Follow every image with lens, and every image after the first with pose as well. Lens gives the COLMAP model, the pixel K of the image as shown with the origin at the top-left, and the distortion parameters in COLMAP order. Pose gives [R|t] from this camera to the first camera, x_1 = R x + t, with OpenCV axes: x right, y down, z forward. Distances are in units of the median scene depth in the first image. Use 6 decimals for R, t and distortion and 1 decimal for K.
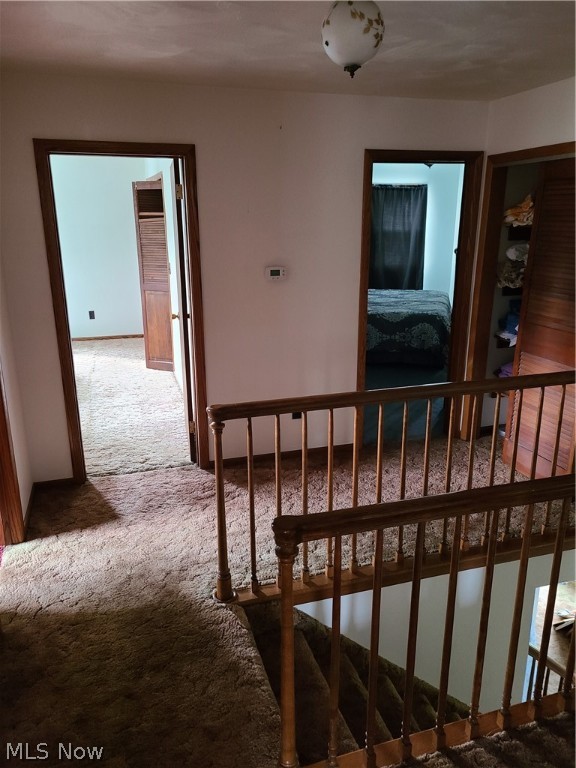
lens RADIAL K [[575.8, 0, 288.0], [0, 575.8, 384.0], [0, 0, 1]] dist [0.030826, -0.001230]
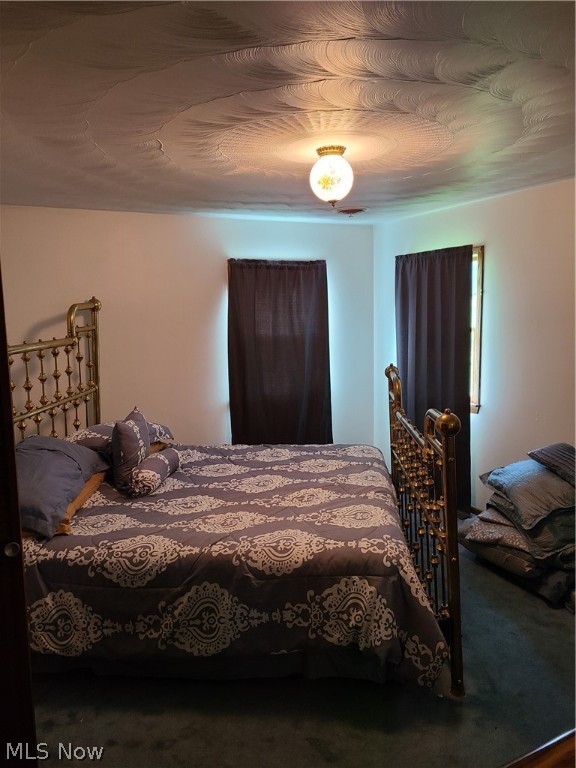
lens RADIAL K [[575.8, 0, 288.0], [0, 575.8, 384.0], [0, 0, 1]] dist [0.030826, -0.001230]
pose [[0.985121, -0.042036, 0.166645, 0.099862], [0.067323, 0.986523, -0.149131, -0.134623], [-0.158130, 0.158131, 0.974674, 0.454001]]
